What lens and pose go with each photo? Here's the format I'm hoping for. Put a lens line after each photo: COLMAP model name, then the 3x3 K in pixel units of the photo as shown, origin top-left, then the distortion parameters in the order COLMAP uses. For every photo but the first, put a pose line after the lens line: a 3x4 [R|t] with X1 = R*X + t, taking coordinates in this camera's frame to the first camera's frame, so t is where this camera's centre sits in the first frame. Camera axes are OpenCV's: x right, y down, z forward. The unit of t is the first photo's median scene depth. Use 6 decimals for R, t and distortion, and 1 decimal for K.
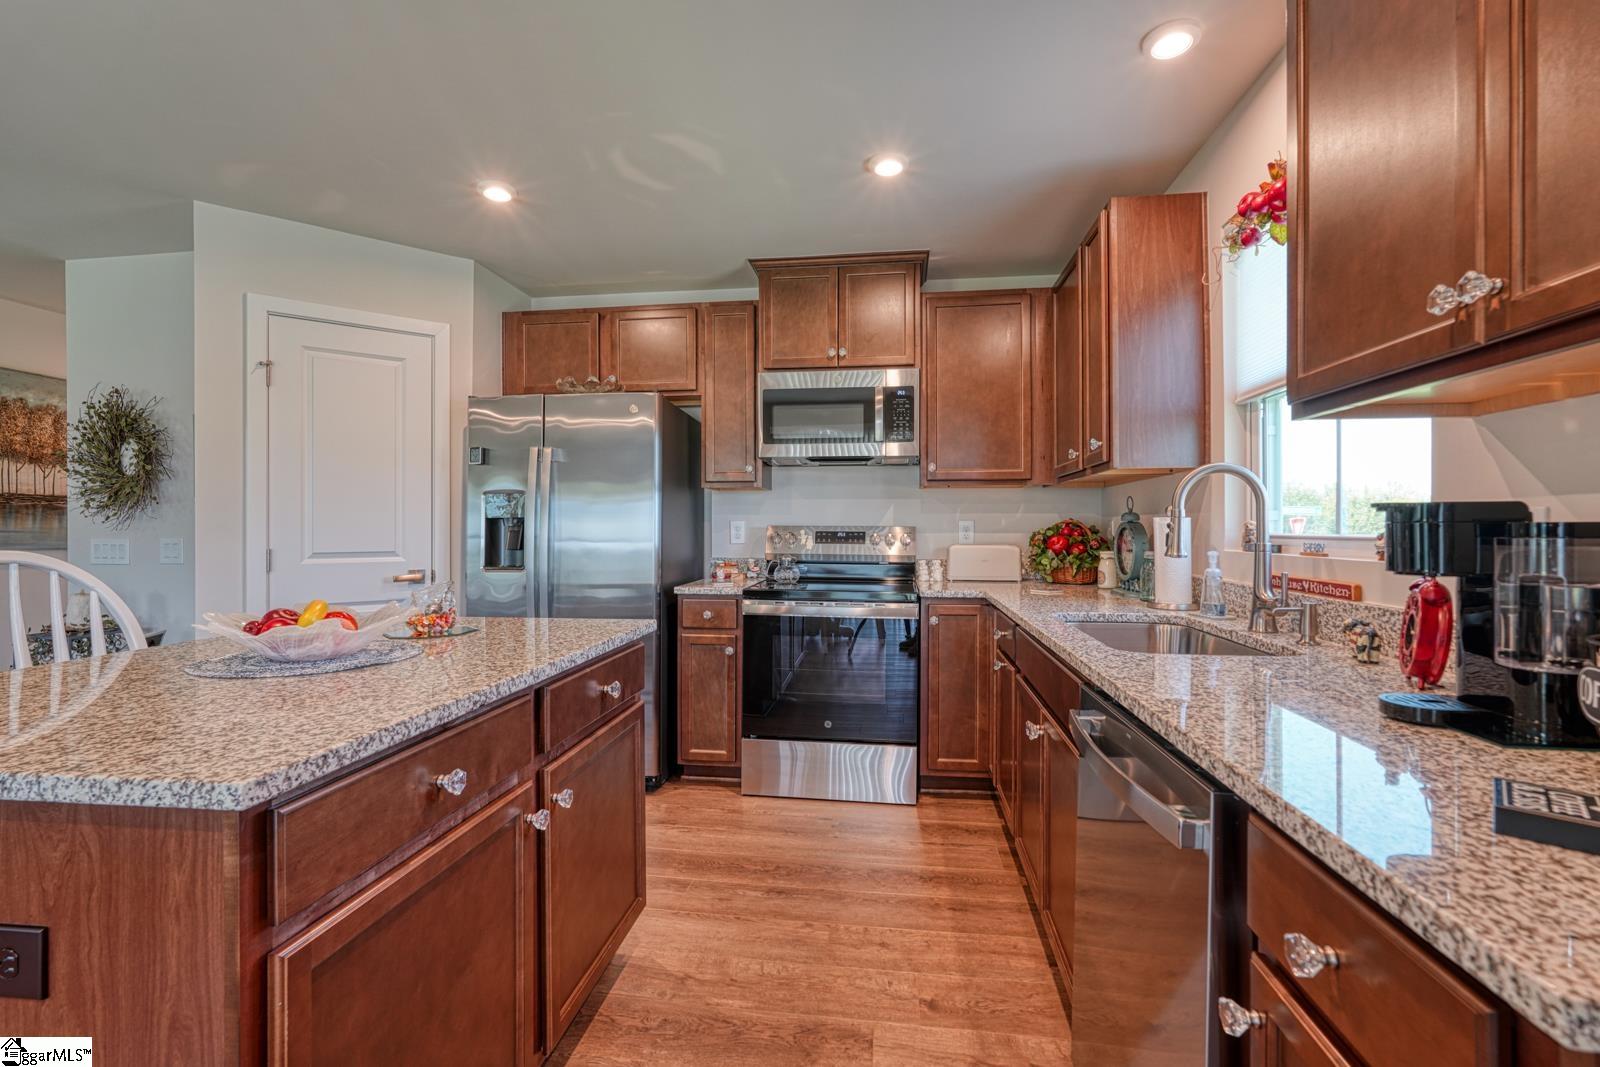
lens RADIAL K [[703.7, 0, 801.2], [0, 703.7, 522.9], [0, 0, 1]] dist [-0.006923, 0.002837]
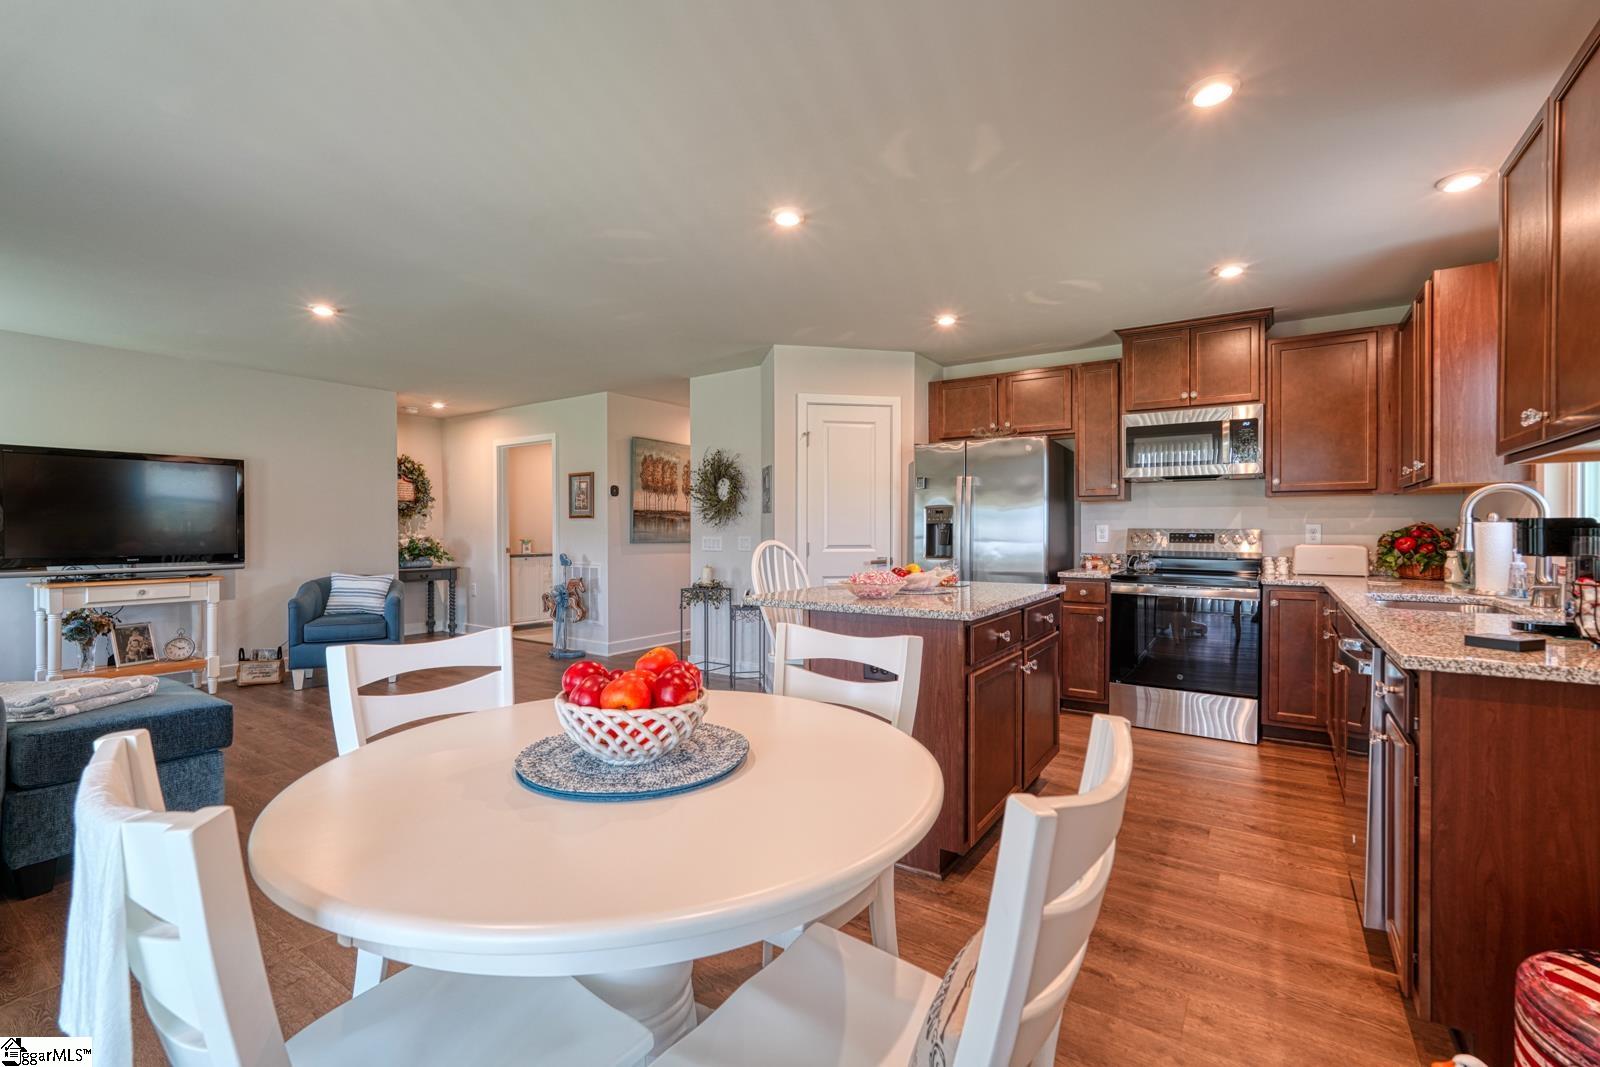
lens RADIAL K [[703.7, 0, 802.0], [0, 703.7, 533.1], [0, 0, 1]] dist [-0.006923, 0.002837]
pose [[0.898204, 0.002726, -0.439570, -0.020361], [0.002629, 0.999930, 0.011573, -0.004760], [0.439571, -0.011551, 0.898134, -0.483571]]
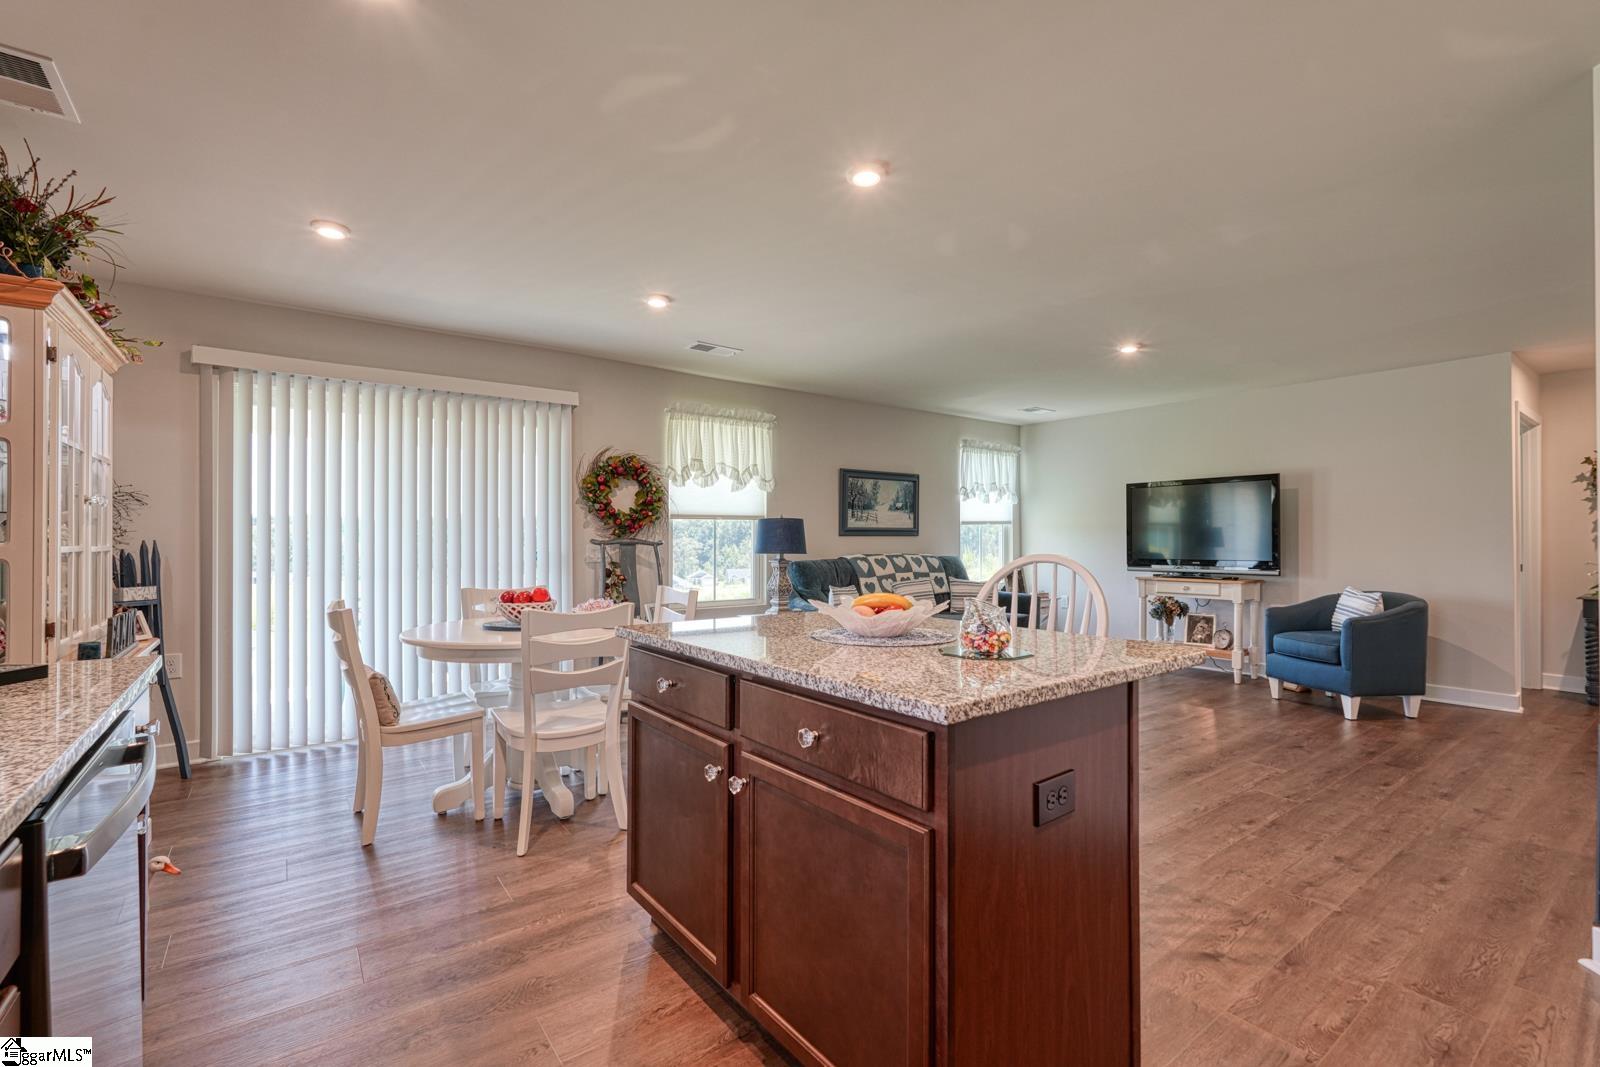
lens RADIAL K [[703.7, 0, 792.0], [0, 703.7, 536.0], [0, 0, 1]] dist [-0.006923, 0.002837]
pose [[-0.720370, -0.002225, -0.693586, 0.158747], [0.006512, 0.999929, -0.009971, 0.004196], [0.693559, -0.011699, -0.720304, 0.804349]]
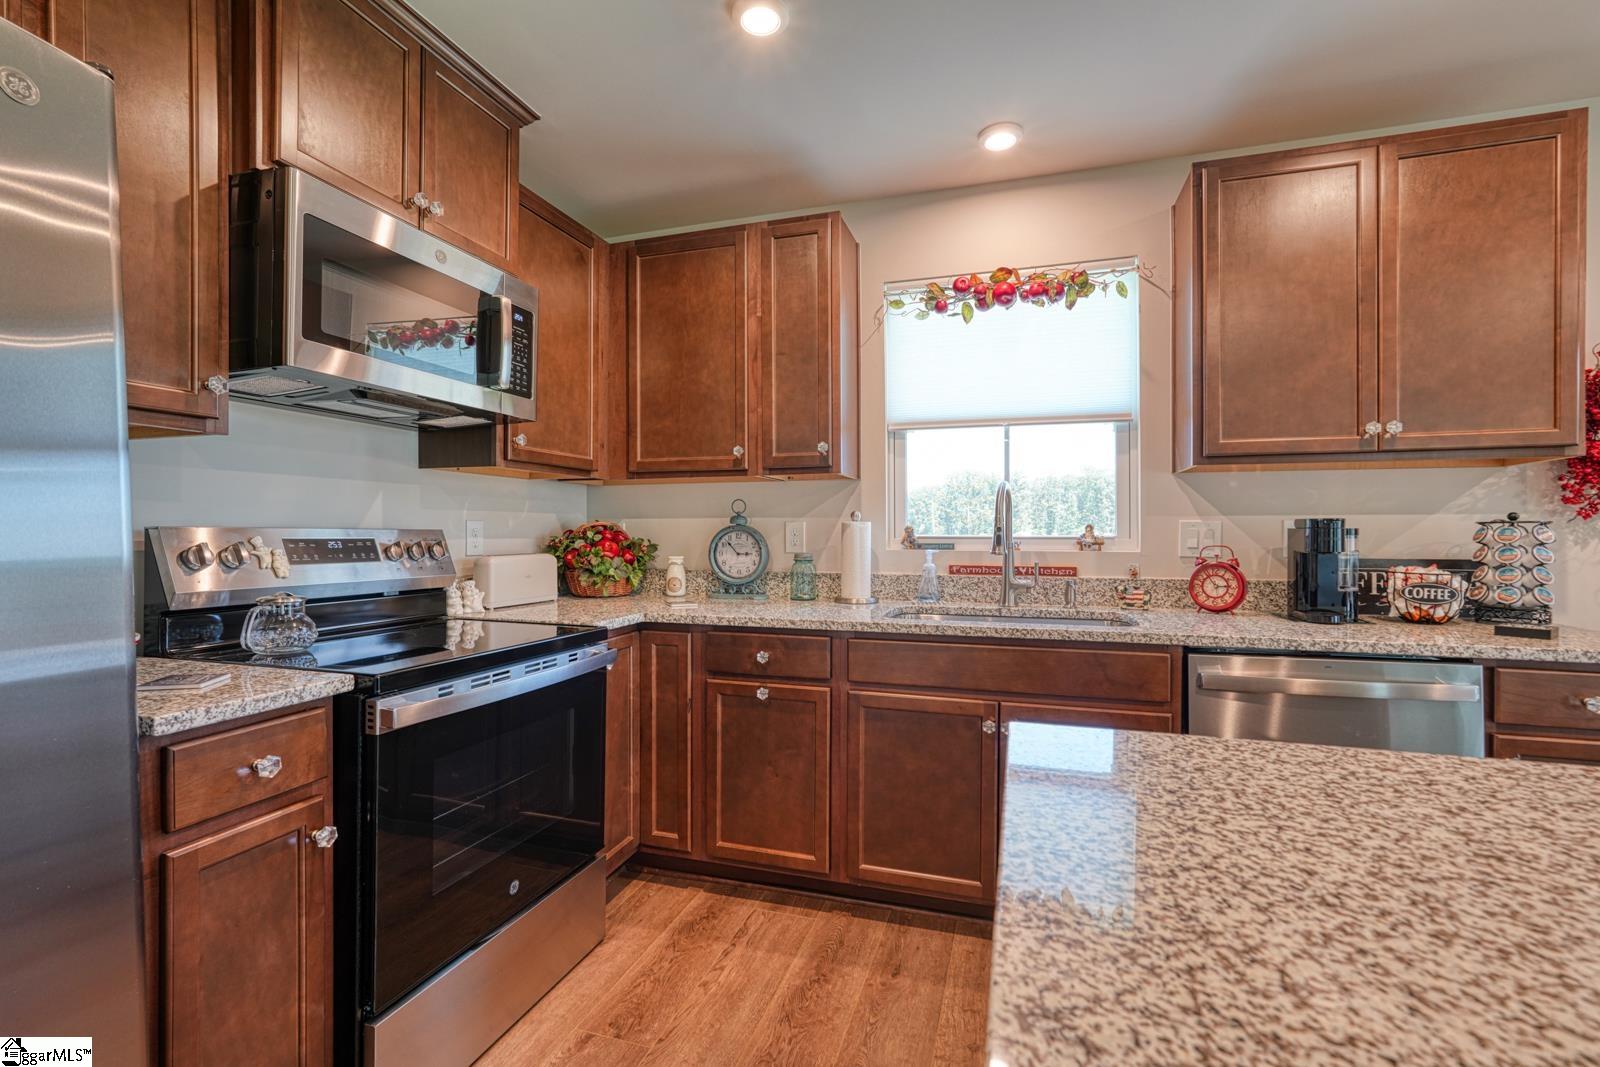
lens RADIAL K [[703.7, 0, 803.8], [0, 703.7, 531.3], [0, 0, 1]] dist [-0.006923, 0.002837]
pose [[0.162294, 0.000937, 0.986742, -0.437211], [-0.006605, 0.999978, 0.000137, 0.005140], [-0.986720, -0.006540, 0.162297, 0.643566]]
